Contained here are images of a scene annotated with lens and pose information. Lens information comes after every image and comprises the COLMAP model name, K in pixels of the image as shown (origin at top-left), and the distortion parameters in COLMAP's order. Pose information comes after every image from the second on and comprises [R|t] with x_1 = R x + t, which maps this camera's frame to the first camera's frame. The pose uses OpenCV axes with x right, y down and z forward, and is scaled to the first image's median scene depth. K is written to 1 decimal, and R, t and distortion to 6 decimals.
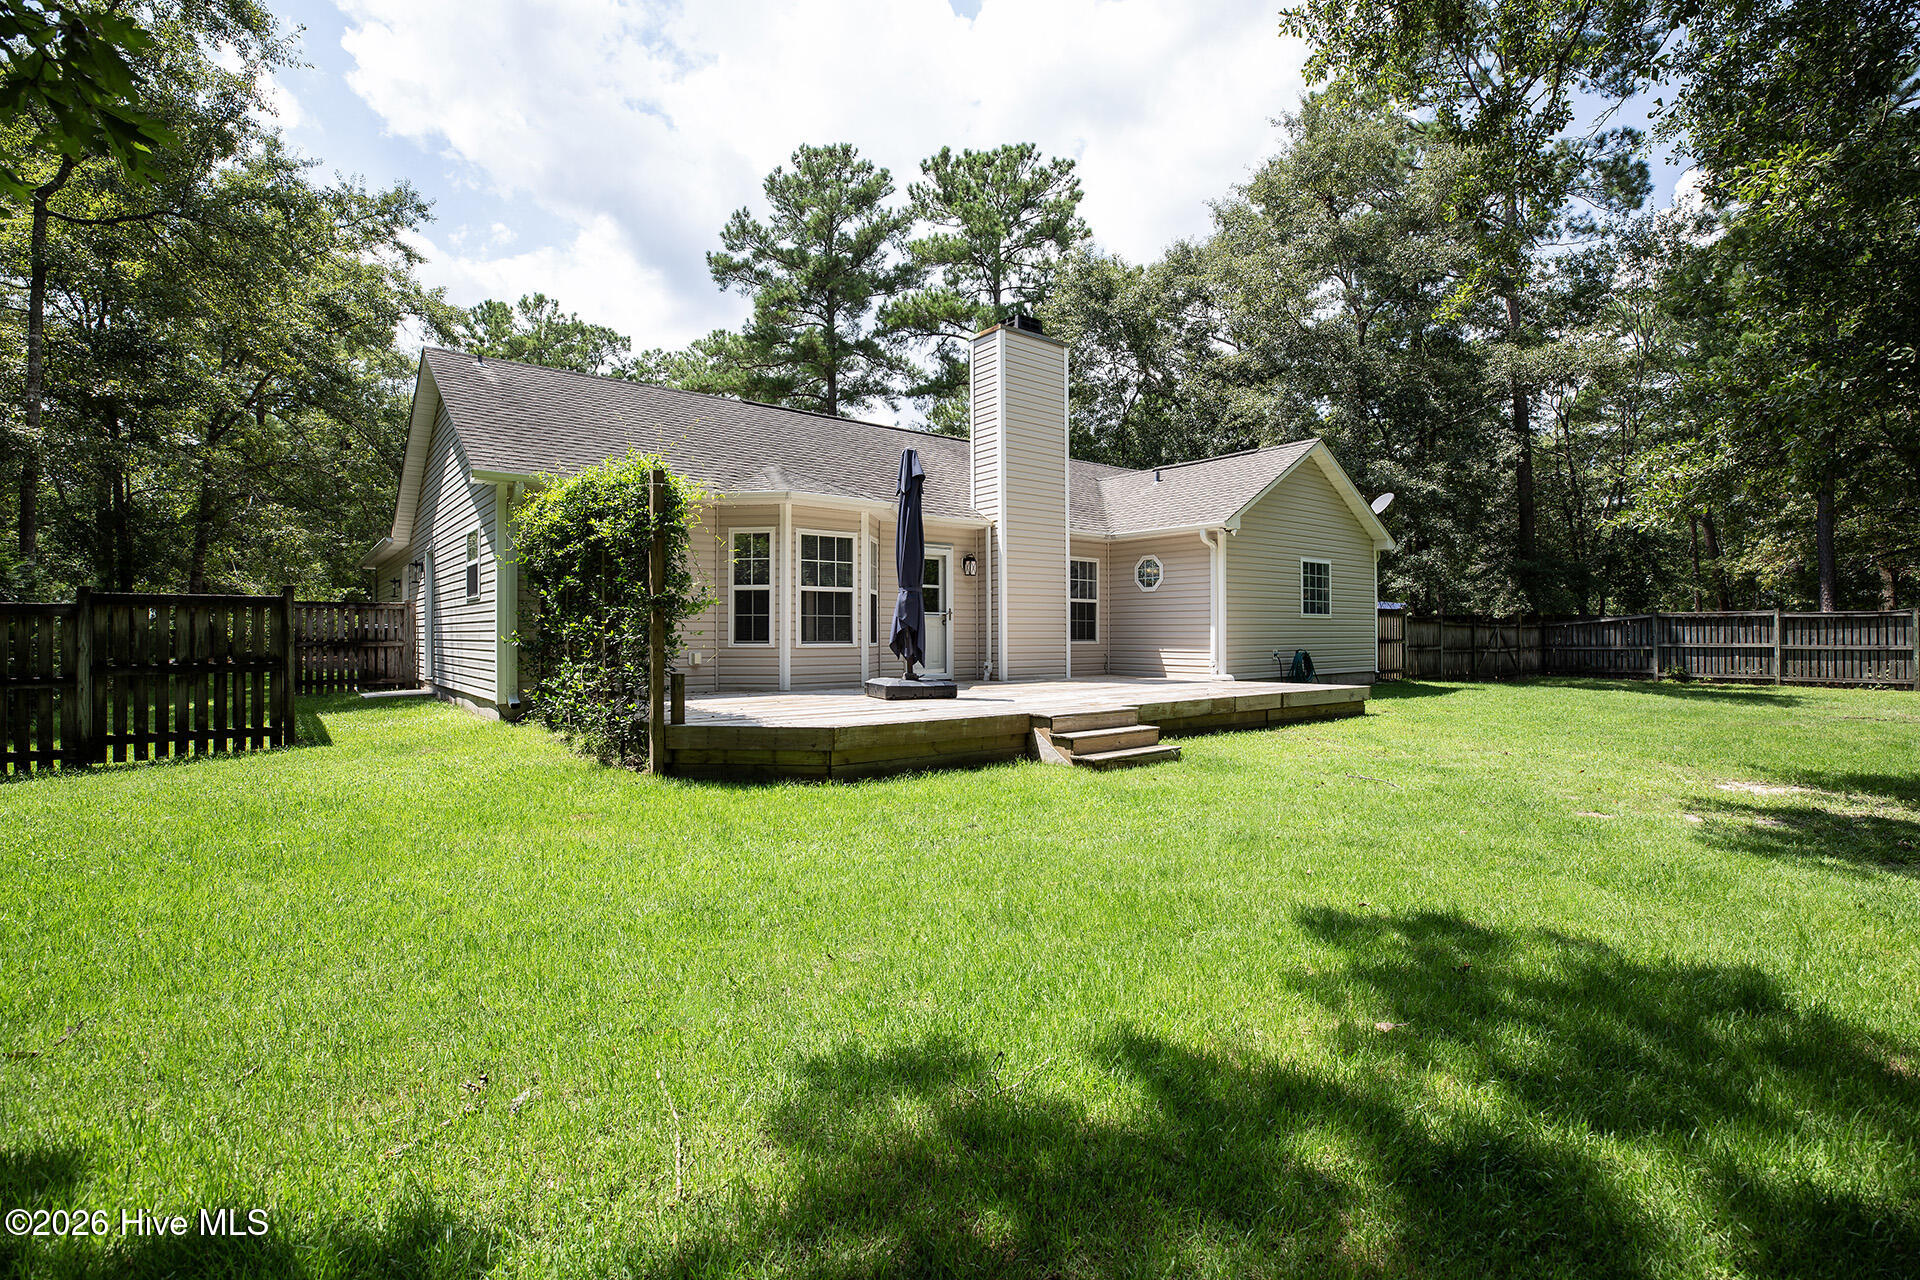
lens RADIAL K [[874.2, 0, 974.7], [0, 874.2, 640.4], [0, 0, 1]] dist [-0.014214, 0.000395]
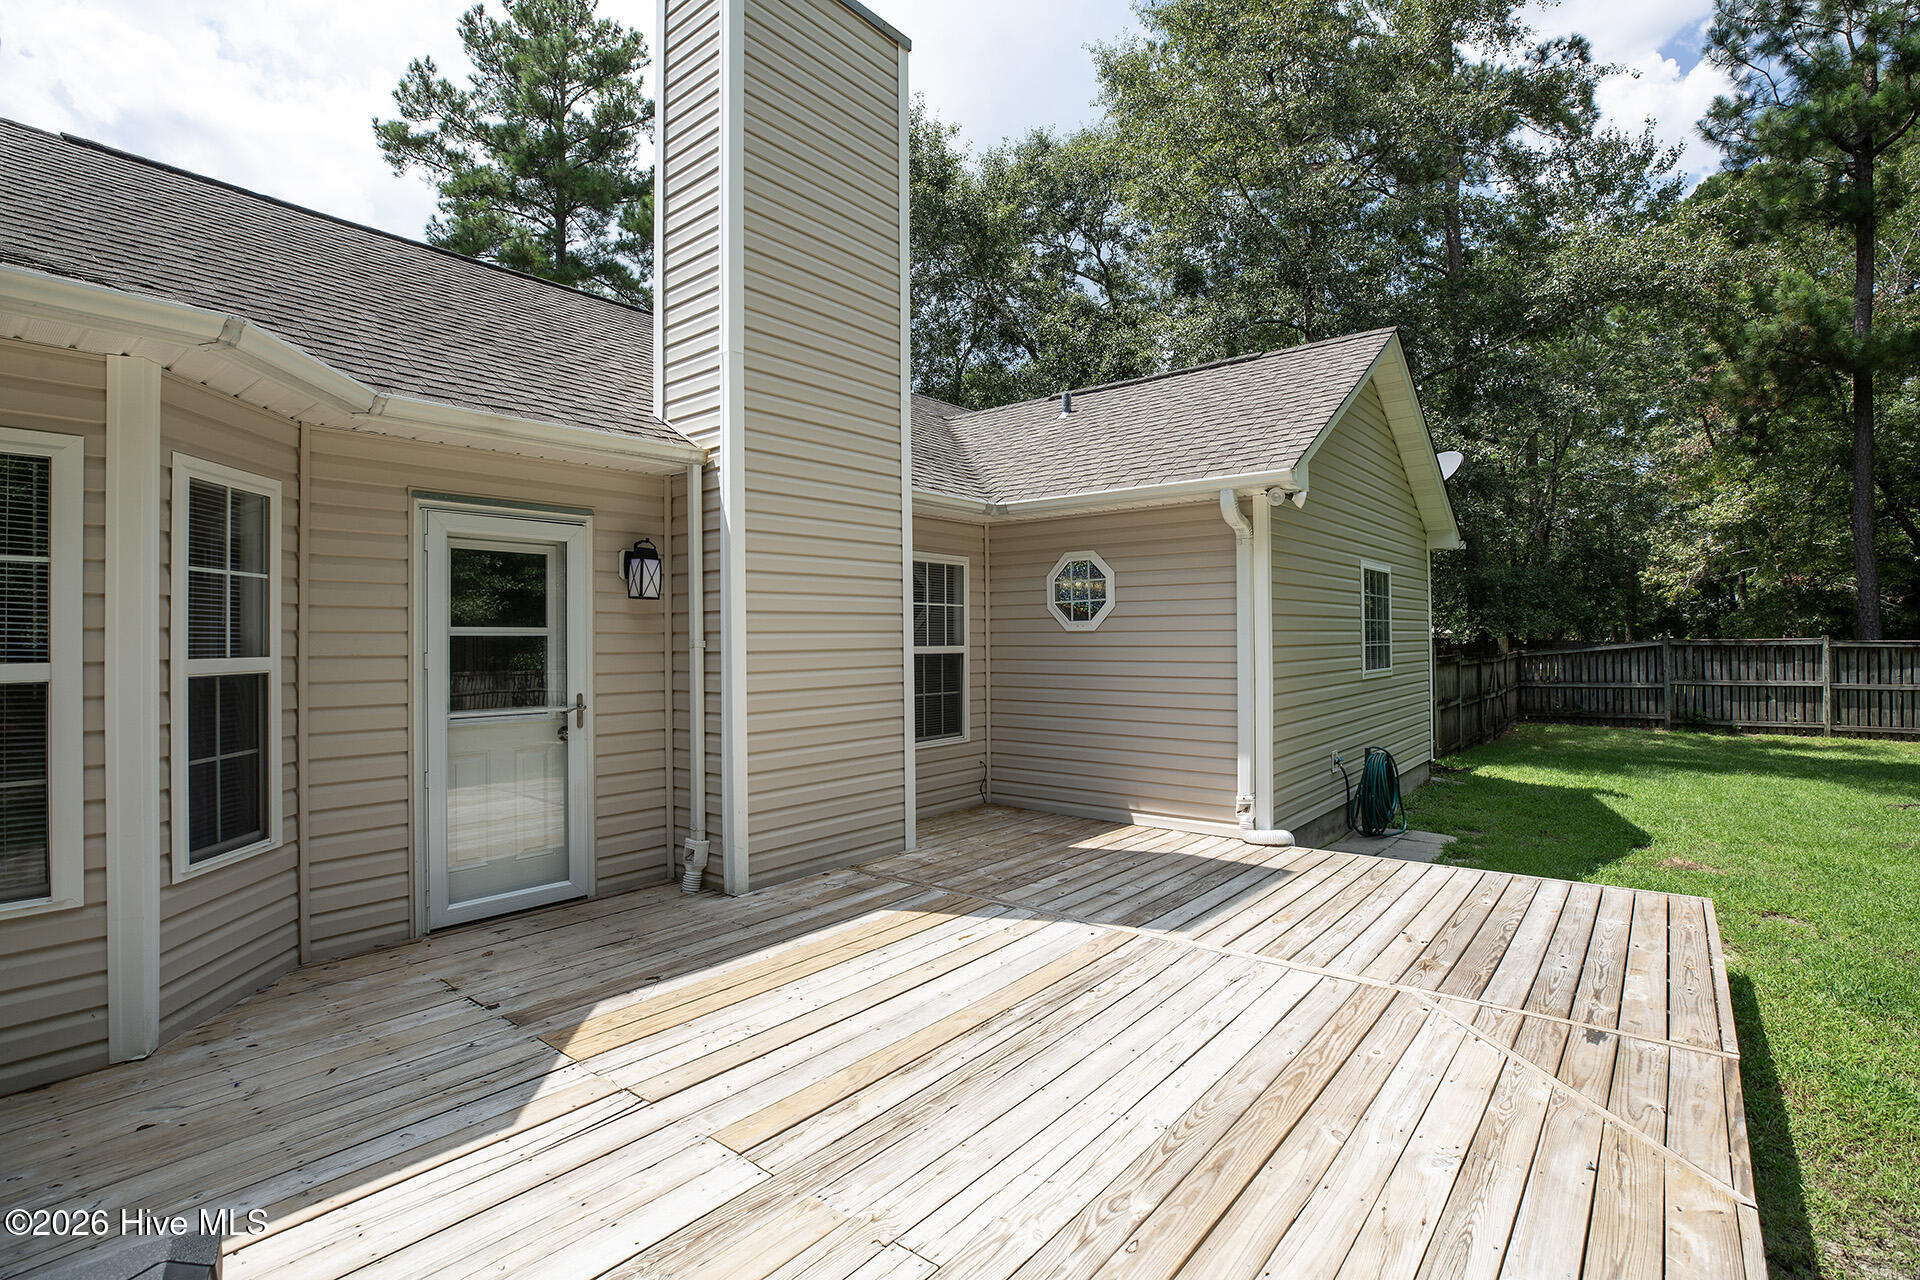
lens RADIAL K [[874.2, 0, 968.3], [0, 874.2, 626.7], [0, 0, 1]] dist [-0.014214, 0.000395]
pose [[0.978161, -0.002654, 0.207831, 0.034322], [0.005931, 0.999868, -0.015147, -0.037920], [-0.207764, 0.016049, 0.978047, 0.417336]]
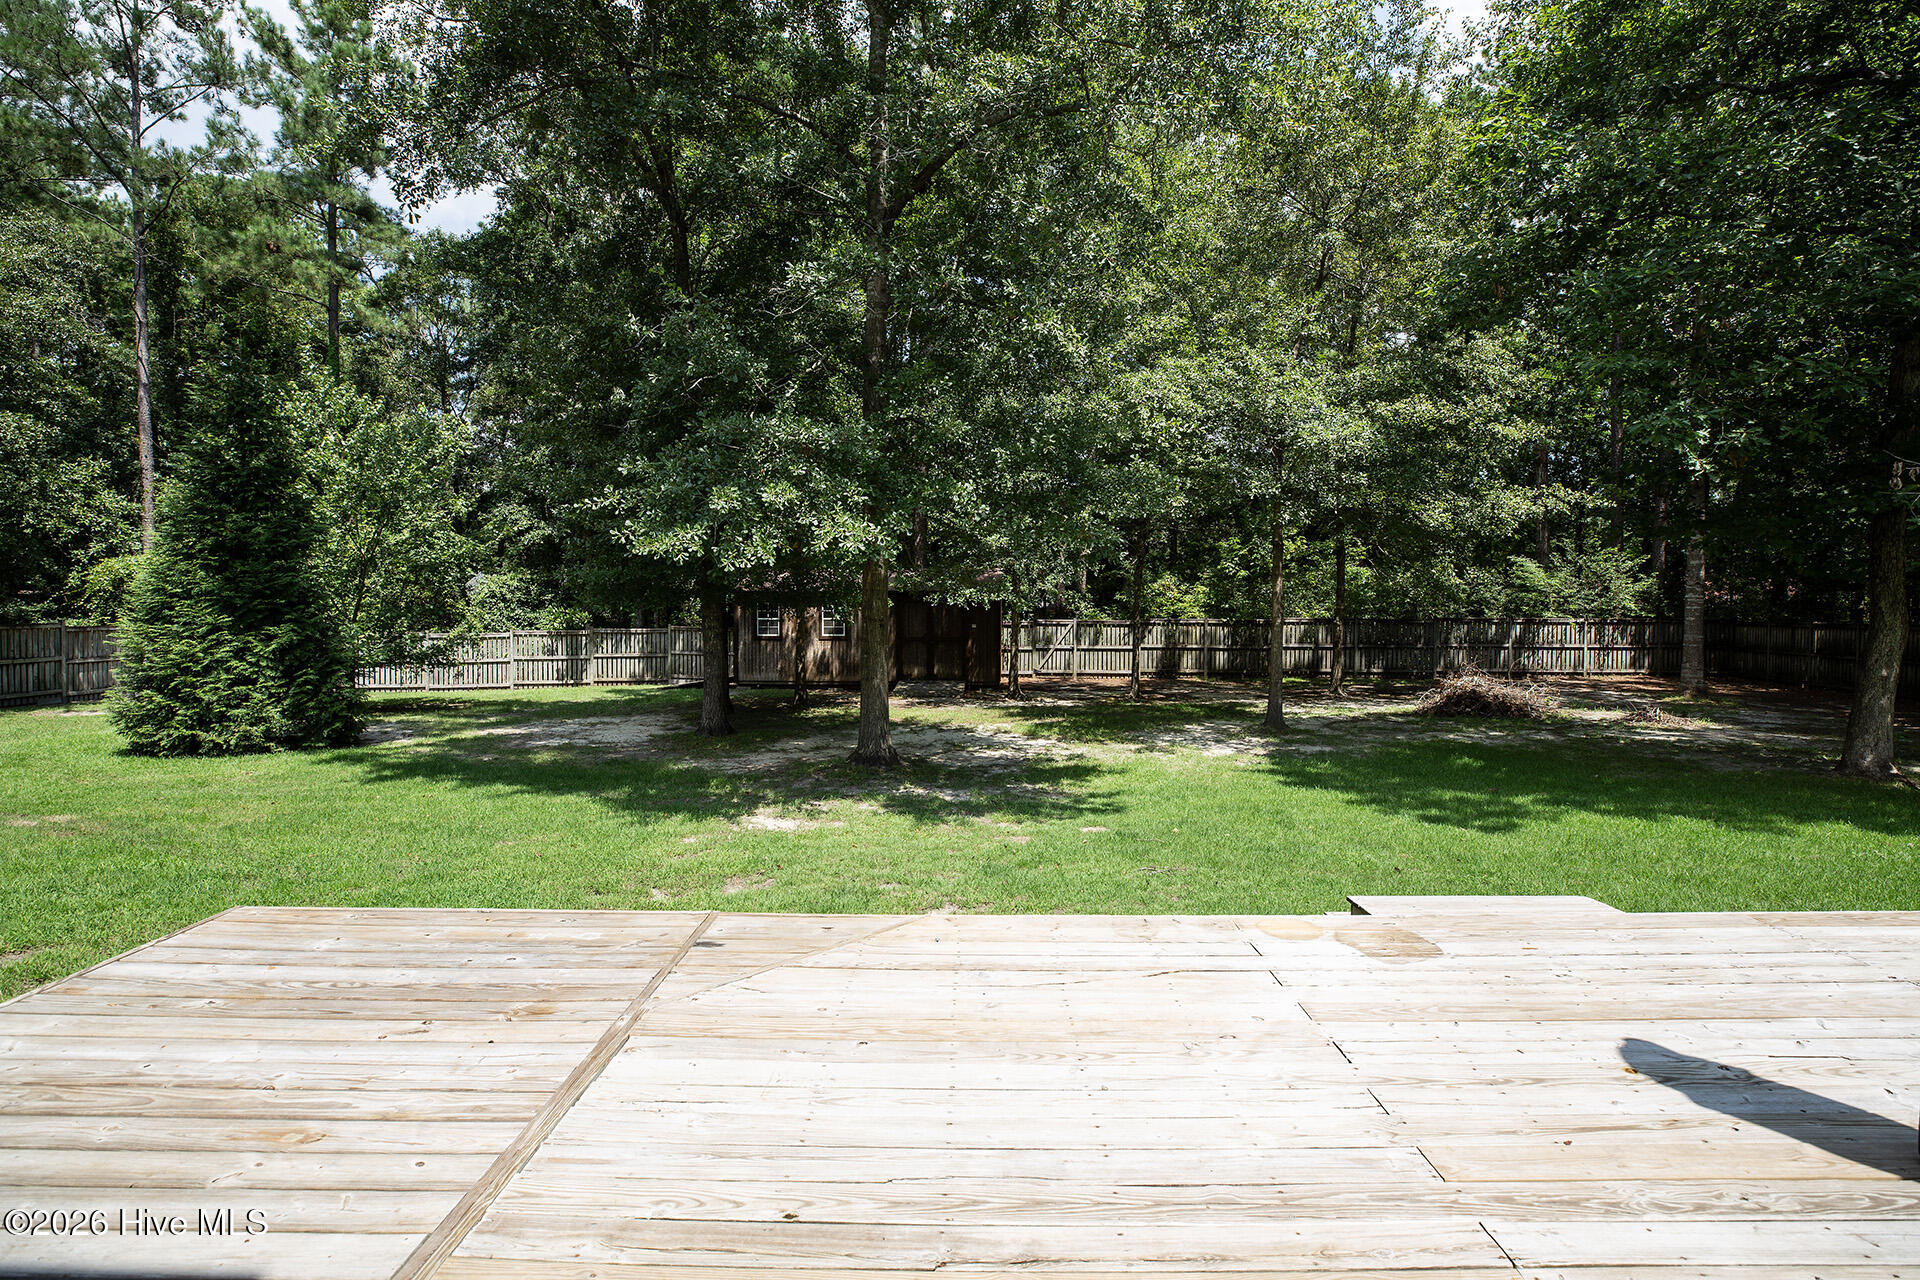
lens RADIAL K [[874.2, 0, 960.9], [0, 874.2, 634.7], [0, 0, 1]] dist [-0.014214, 0.000395]
pose [[-0.774267, -0.010032, 0.632780, -0.042573], [-0.003380, 0.999926, 0.011717, -0.021037], [-0.632851, 0.006934, -0.774243, 1.528521]]
